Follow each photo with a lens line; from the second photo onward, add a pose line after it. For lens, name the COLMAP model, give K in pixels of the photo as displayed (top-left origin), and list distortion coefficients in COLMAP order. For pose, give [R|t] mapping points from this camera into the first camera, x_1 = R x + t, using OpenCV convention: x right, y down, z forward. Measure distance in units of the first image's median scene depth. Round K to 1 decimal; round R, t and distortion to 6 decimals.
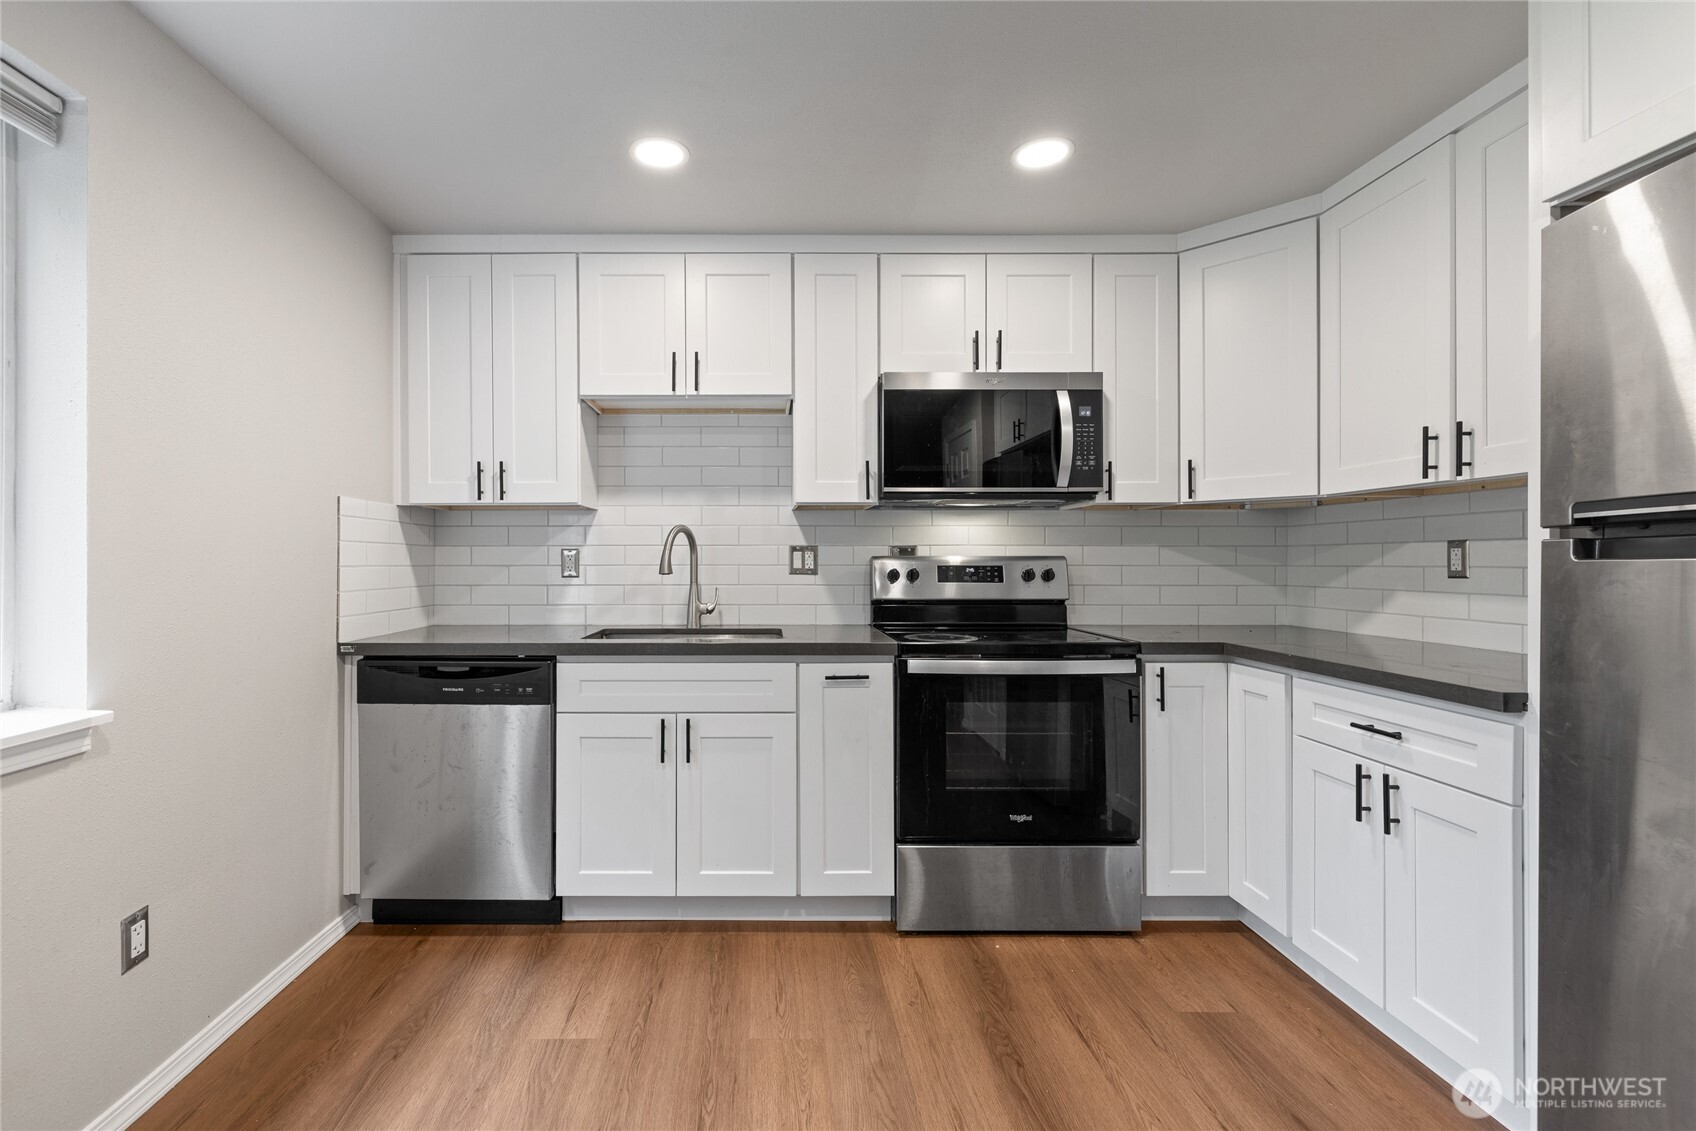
lens RADIAL K [[722.5, 0, 751.3], [0, 722.5, 562.1], [0, 0, 1]] dist [0.000090, -0.000091]
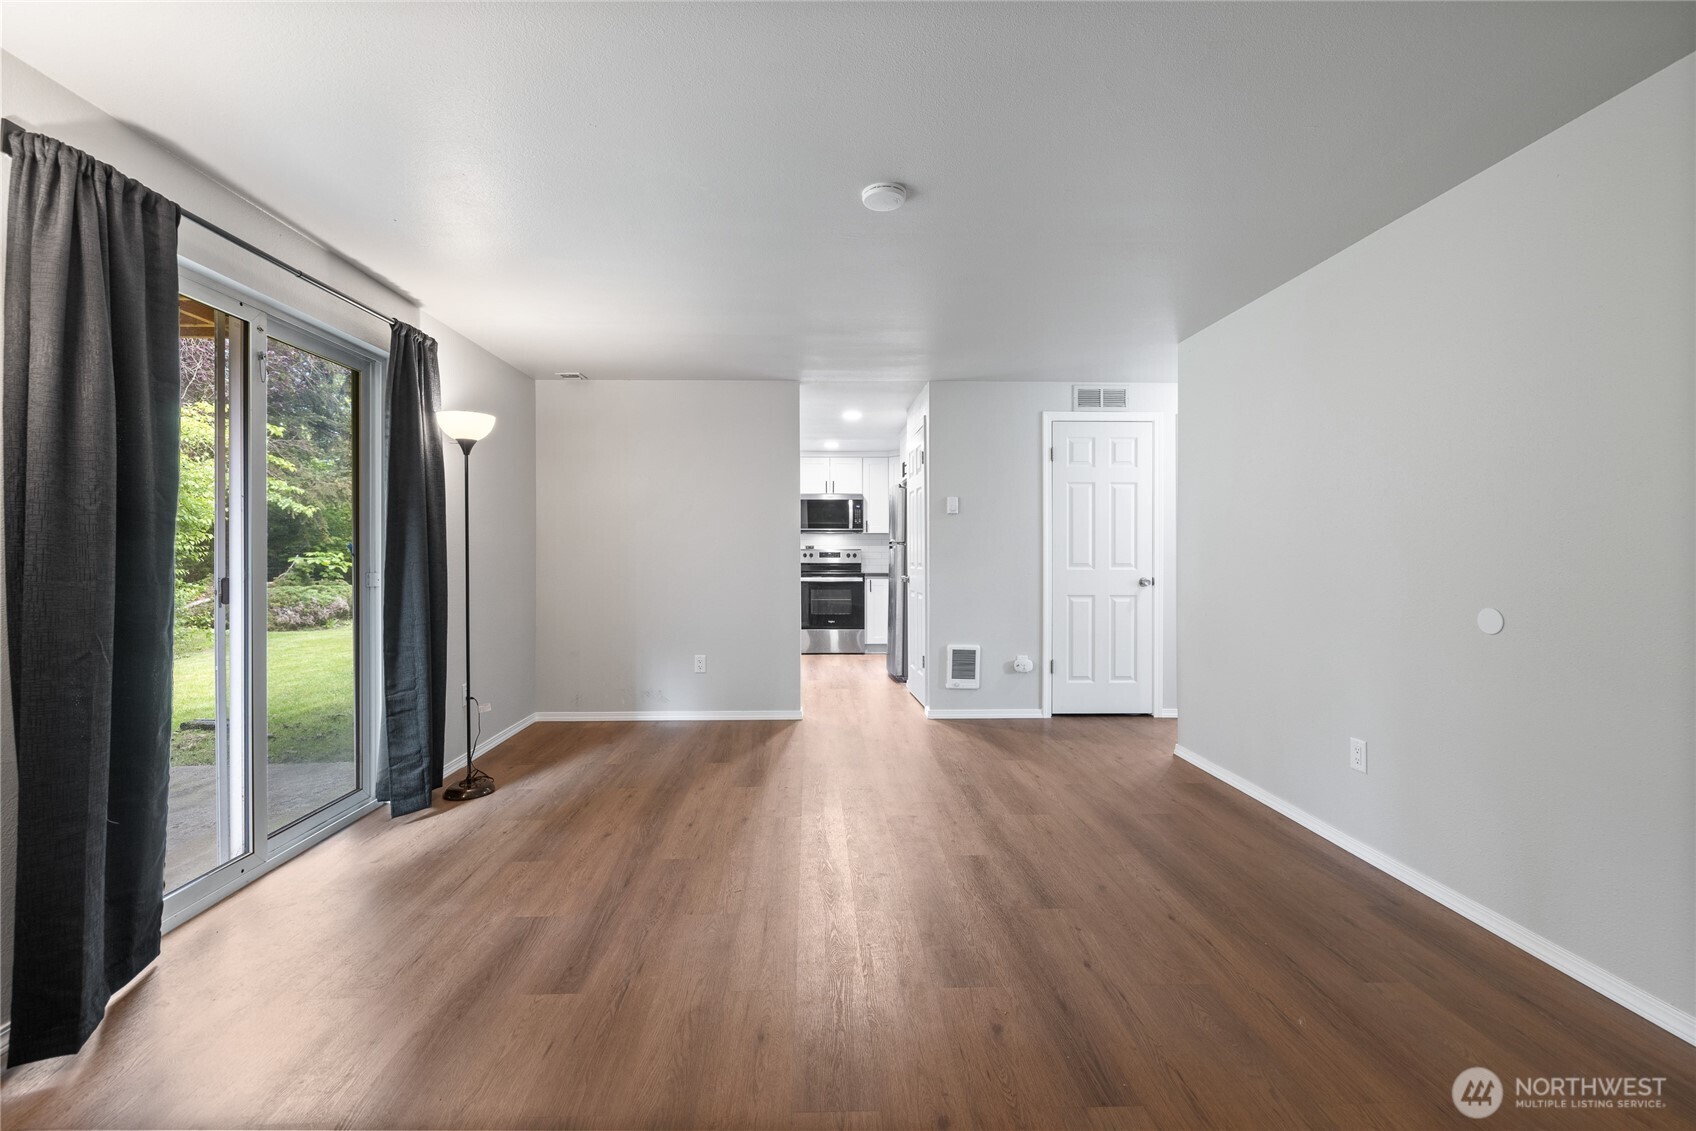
lens RADIAL K [[708.3, 0, 831.9], [0, 708.3, 552.9], [0, 0, 1]] dist [-0.001325, 0.001027]
pose [[0.999337, 0.000343, 0.036418, 0.247001], [-0.000315, 1.000000, -0.000786, 0.012857], [-0.036418, 0.000774, 0.999336, -2.520221]]
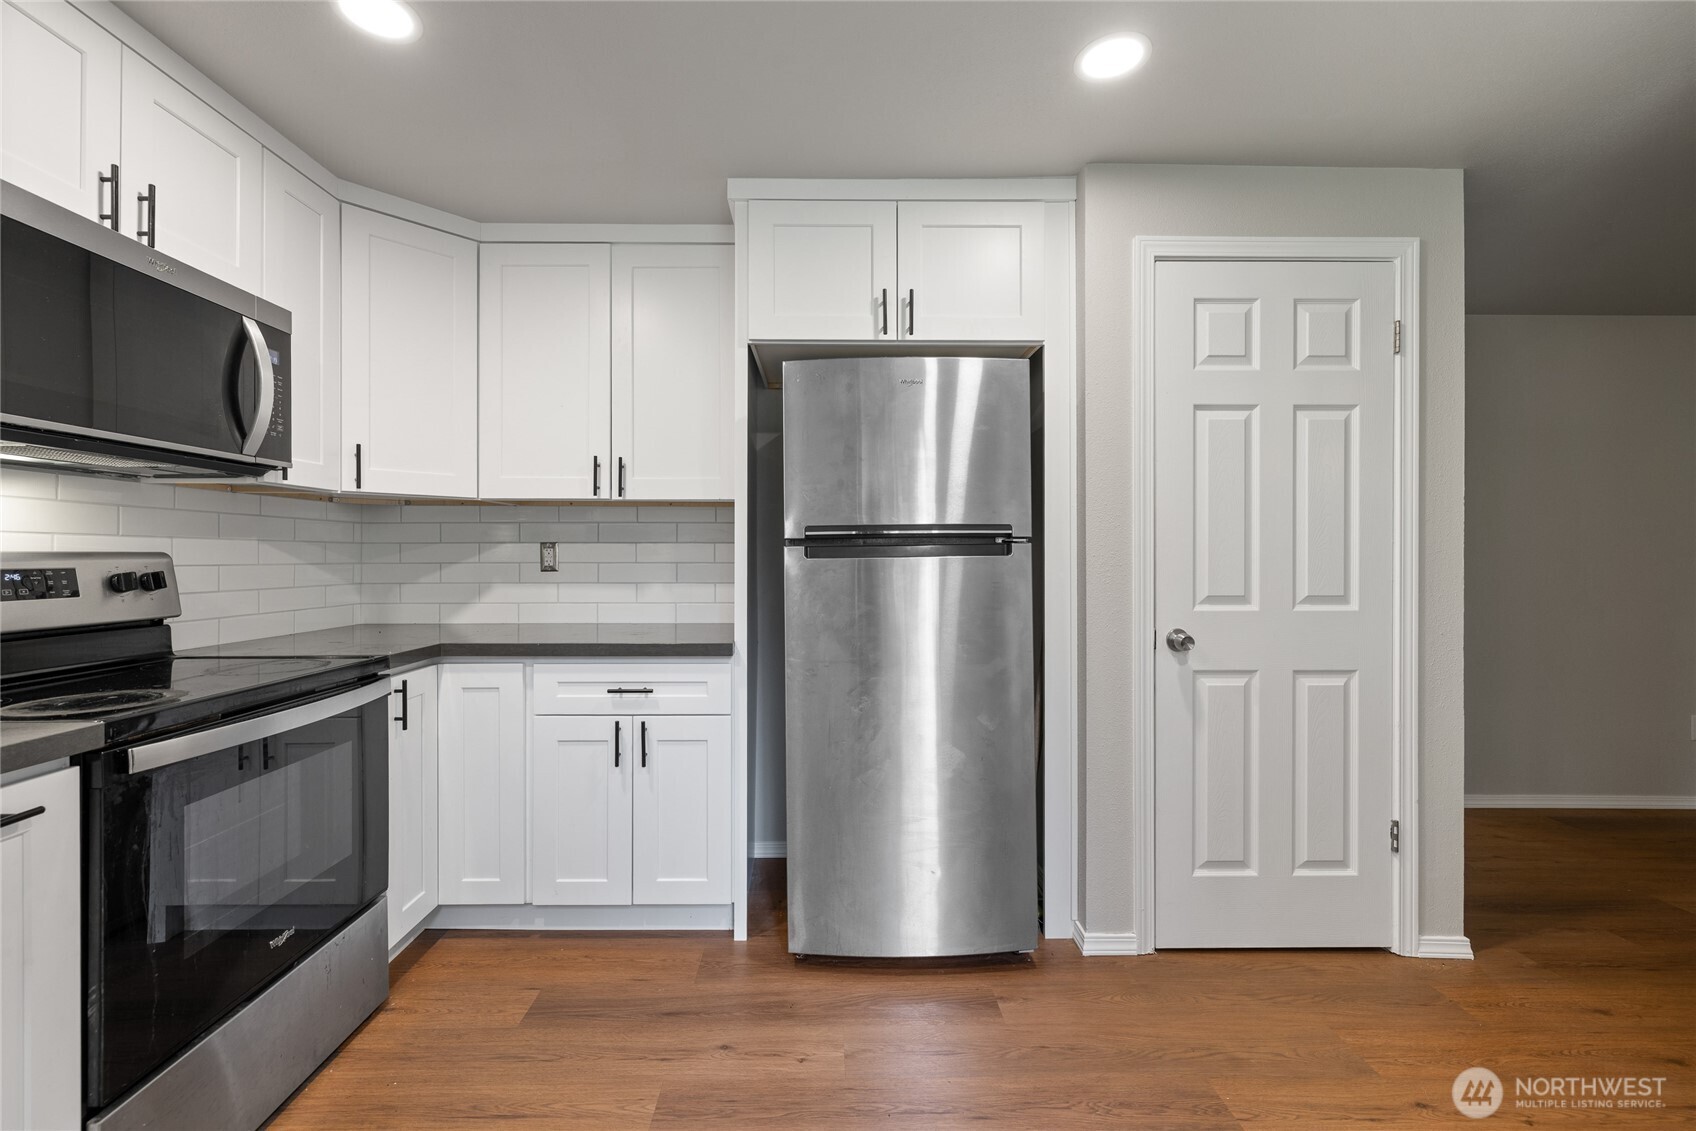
lens RADIAL K [[708.3, 0, 844.4], [0, 708.3, 557.0], [0, 0, 1]] dist [-0.001325, 0.001027]
pose [[-0.016088, -0.001832, 0.999869, -0.299165], [0.001959, 0.999996, 0.001864, -0.005018], [-0.999869, 0.001989, -0.016084, 0.475362]]
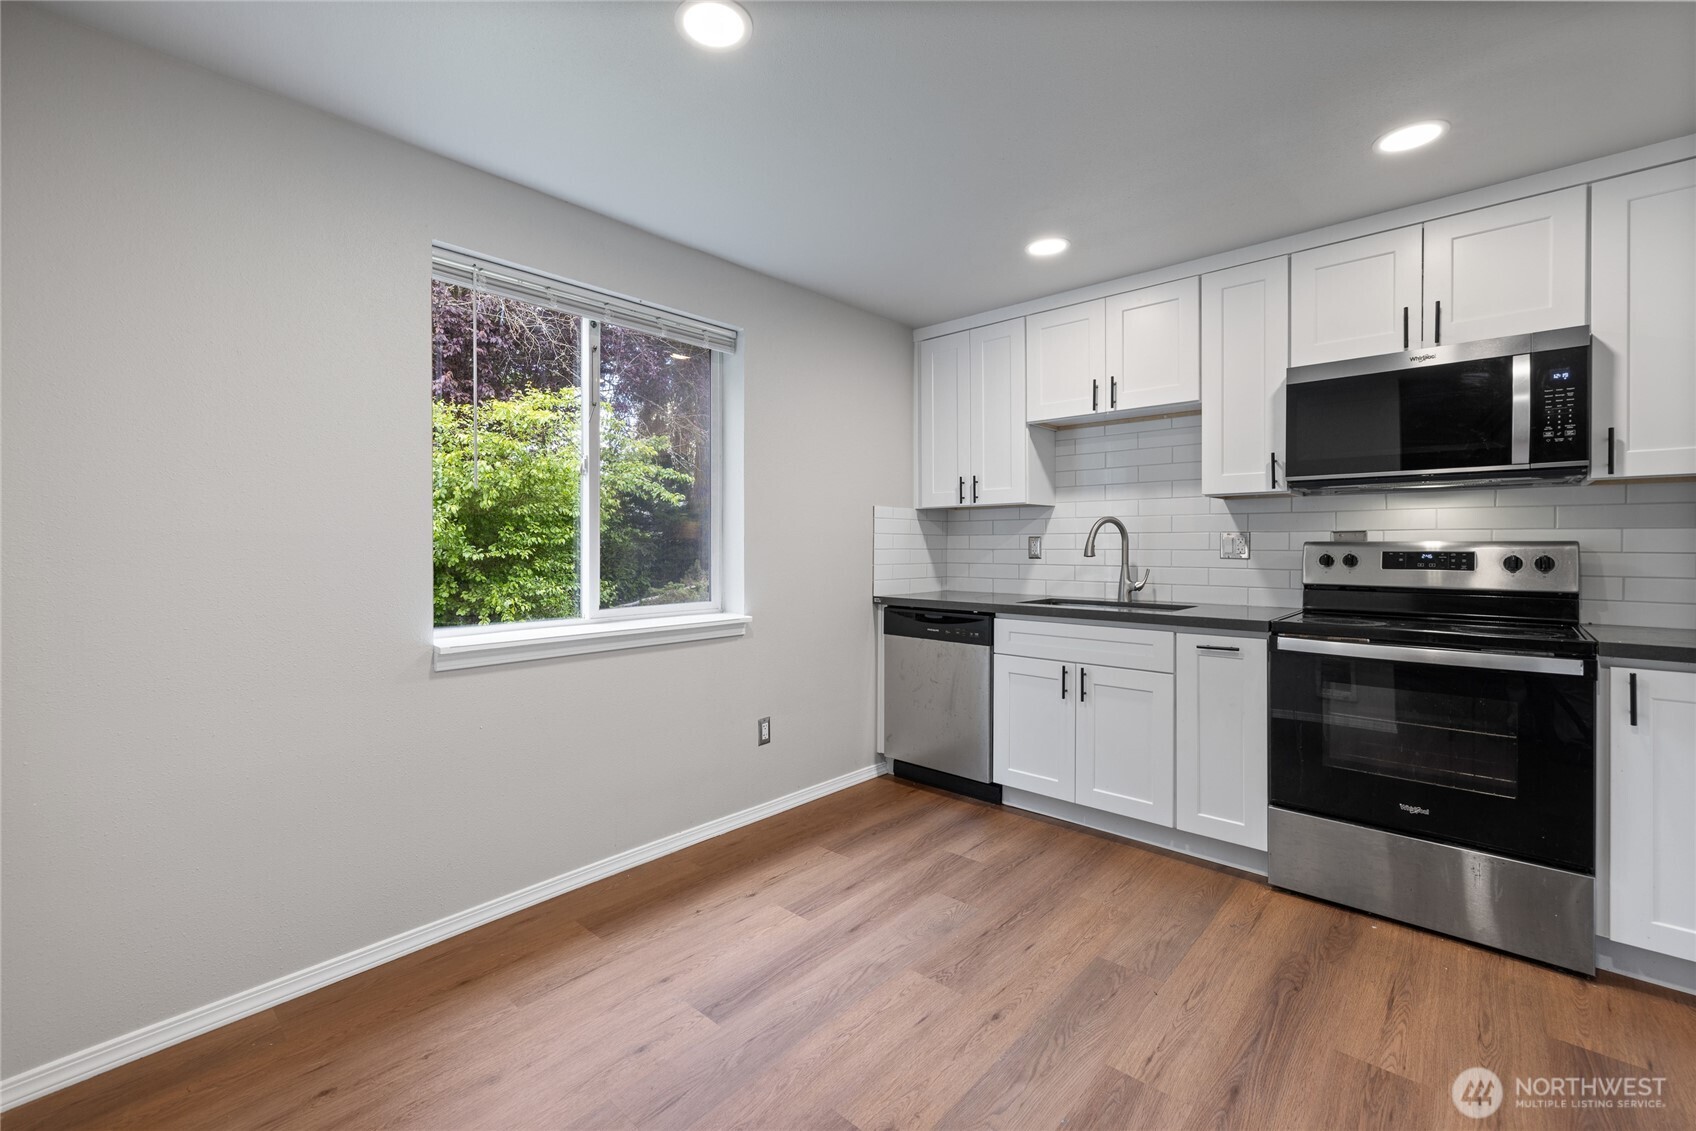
lens RADIAL K [[708.3, 0, 842.8], [0, 708.3, 549.6], [0, 0, 1]] dist [-0.001325, 0.001027]
pose [[0.744565, 0.005777, -0.667525, 0.431826], [-0.002627, 0.999980, 0.005724, -0.001217], [0.667545, -0.002509, 0.744565, -0.228000]]
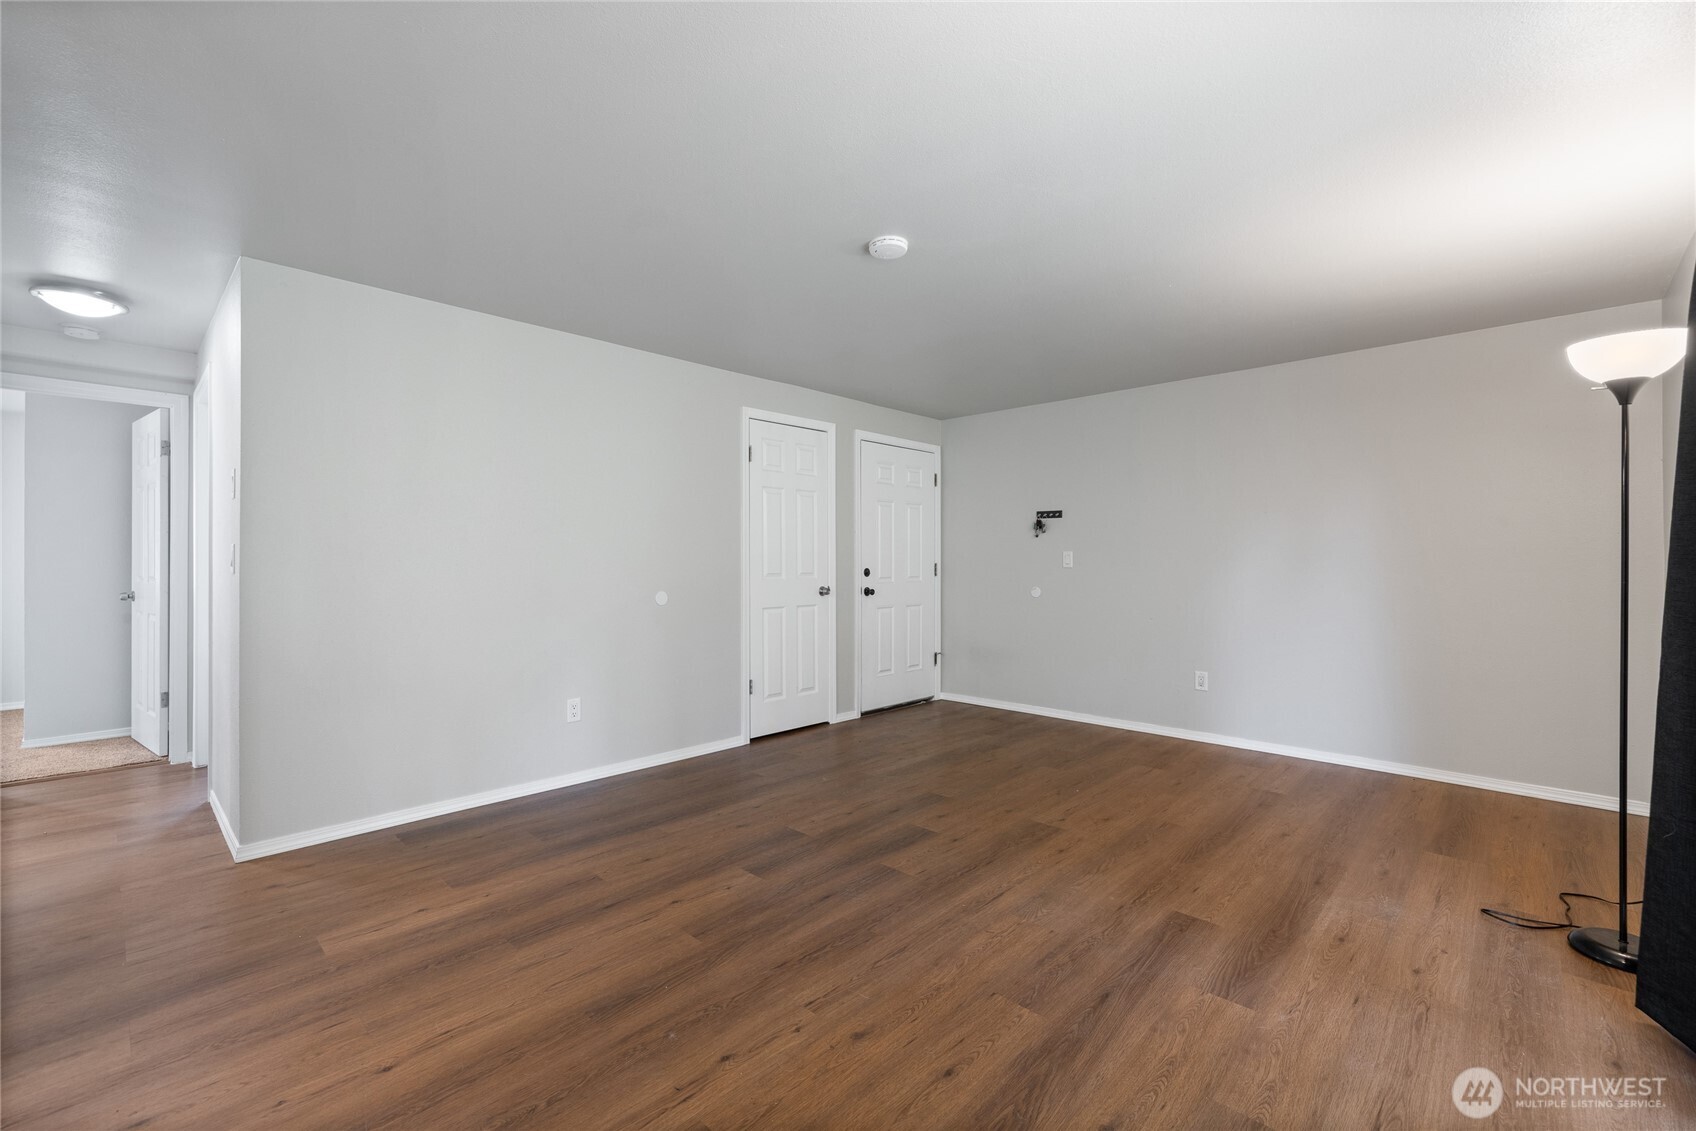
lens RADIAL K [[708.3, 0, 824.5], [0, 708.3, 558.3], [0, 0, 1]] dist [-0.001325, 0.001027]
pose [[-0.712401, 0.002506, 0.701768, -0.379358], [0.001901, 0.999997, -0.001641, 0.007311], [-0.701770, 0.000165, -0.712404, -0.593283]]
